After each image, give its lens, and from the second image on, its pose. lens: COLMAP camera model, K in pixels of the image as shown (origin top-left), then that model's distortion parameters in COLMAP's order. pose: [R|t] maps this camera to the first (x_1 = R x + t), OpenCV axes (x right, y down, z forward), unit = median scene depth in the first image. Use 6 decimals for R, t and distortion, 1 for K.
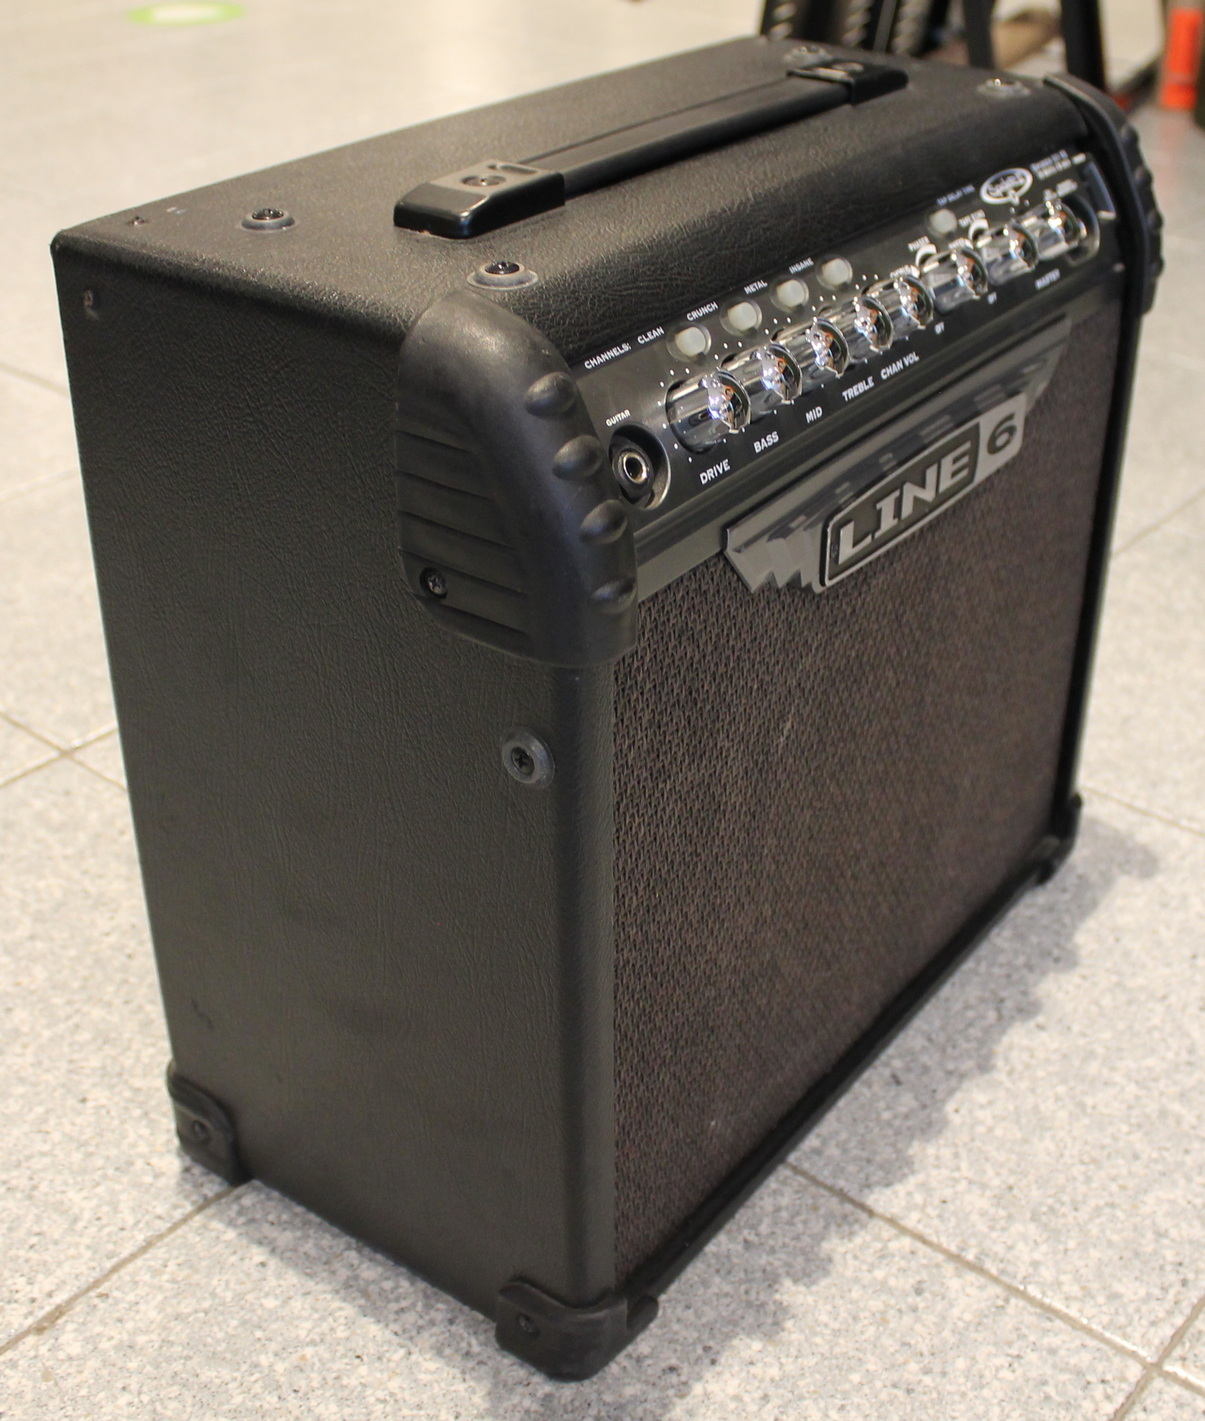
lens RADIAL K [[1861.3, 0, 602.5], [0, 1861.3, 710.5], [0, 0, 1]] dist [-0.099747, -0.031846]
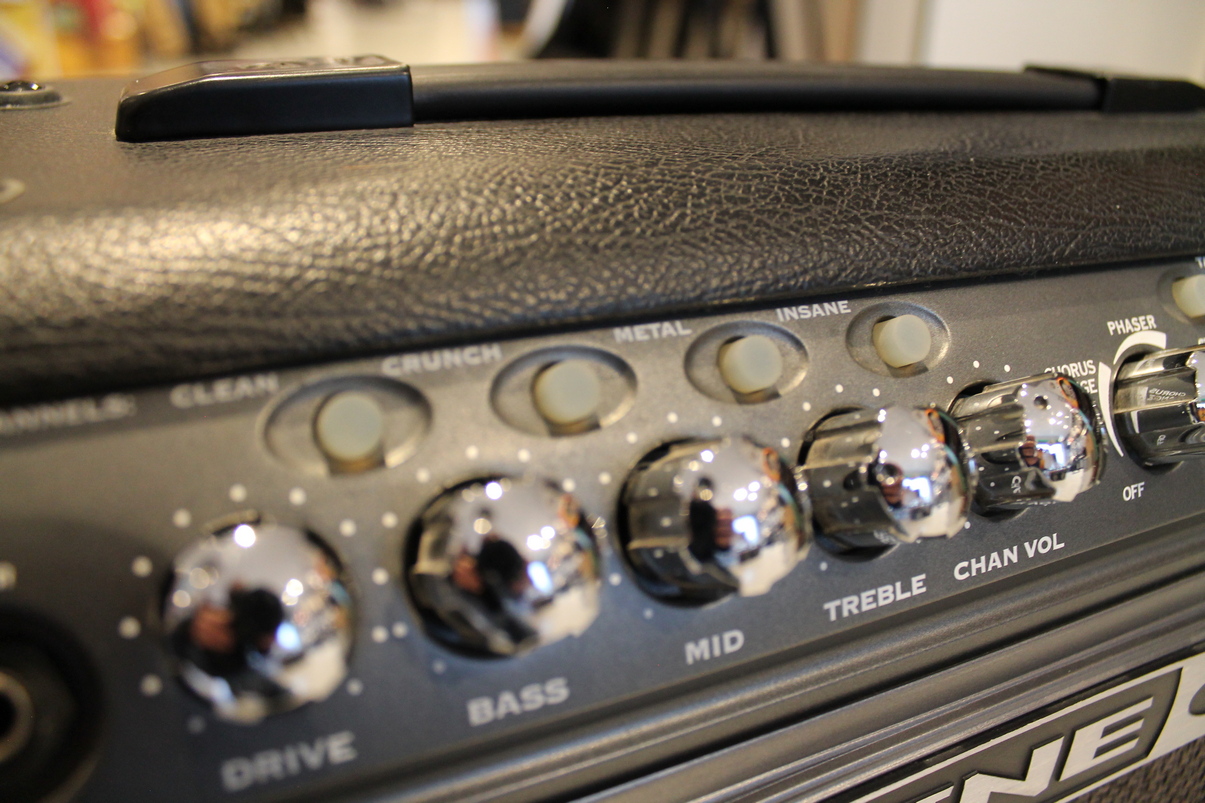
lens RADIAL K [[955.8, 0, 602.5], [0, 955.8, 401.5], [0, 0, 1]] dist [-0.189901, 0.141690]
pose [[0.874539, 0.231429, -0.426172, 0.149894], [-0.276754, 0.959805, -0.046707, -0.172069], [0.398233, 0.158792, 0.903436, 0.684891]]
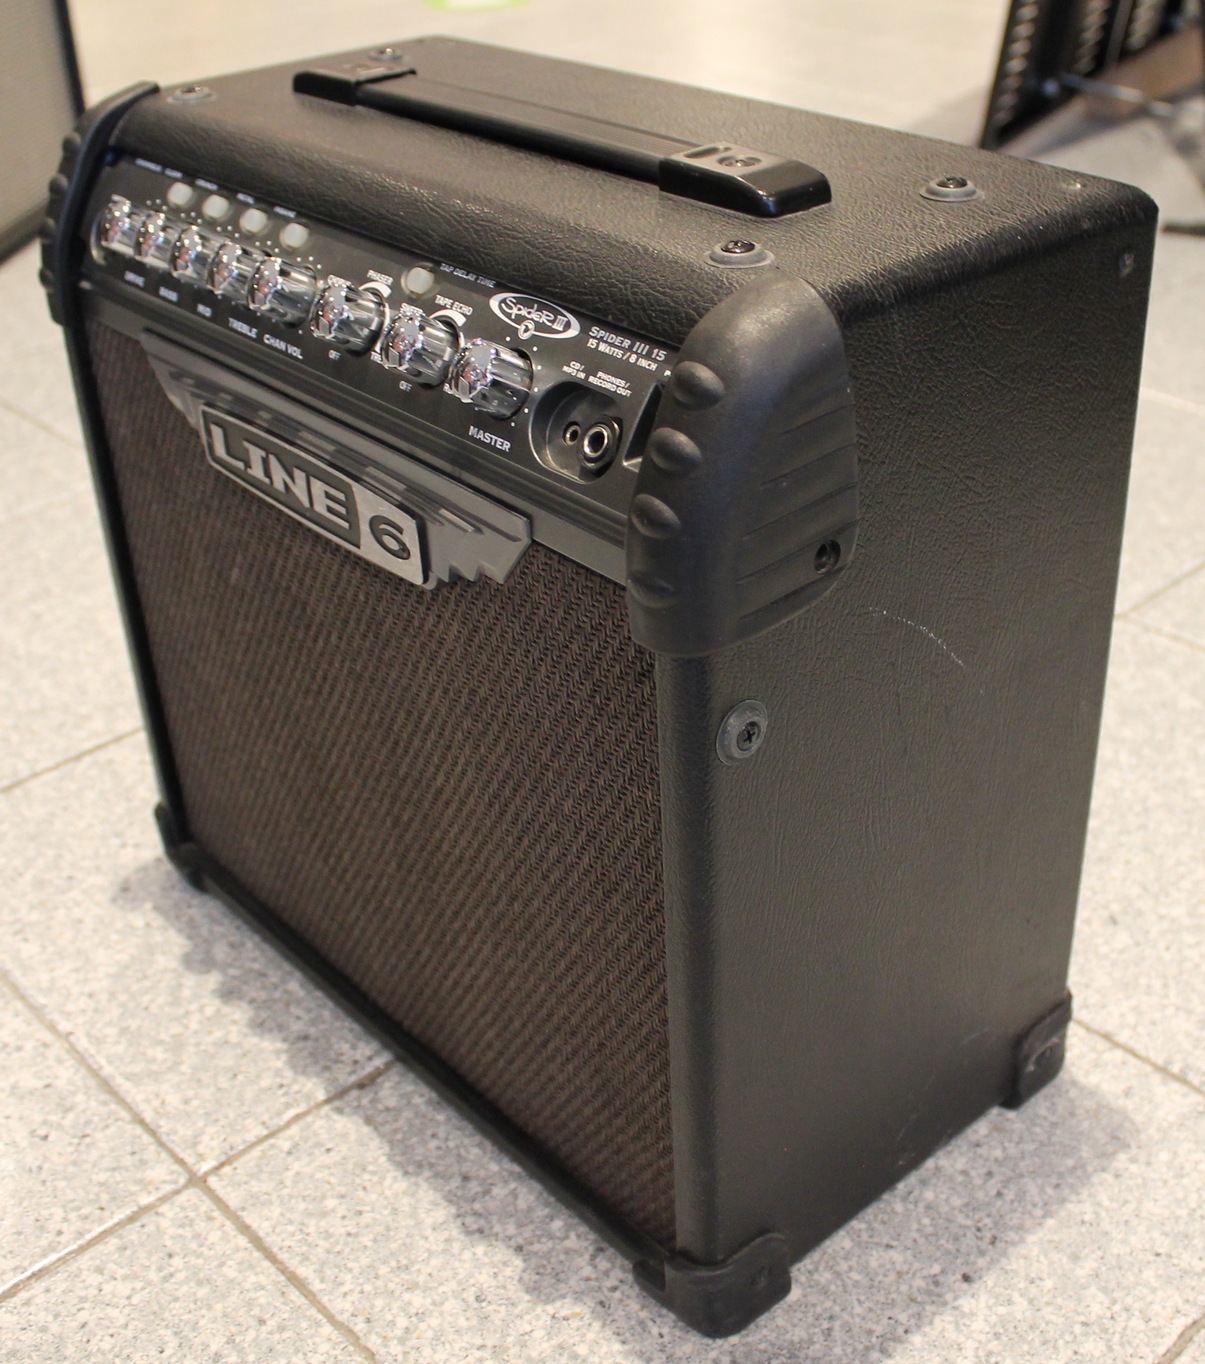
lens RADIAL K [[1719.8, 0, 602.5], [0, 1719.8, 682.0], [0, 0, 1]] dist [-0.112169, 0.020002]
pose [[-0.227878, 0.512054, -0.828174, 0.935345], [-0.460628, 0.692662, 0.555014, -0.621556], [0.857842, 0.507956, 0.078024, 1.094669]]
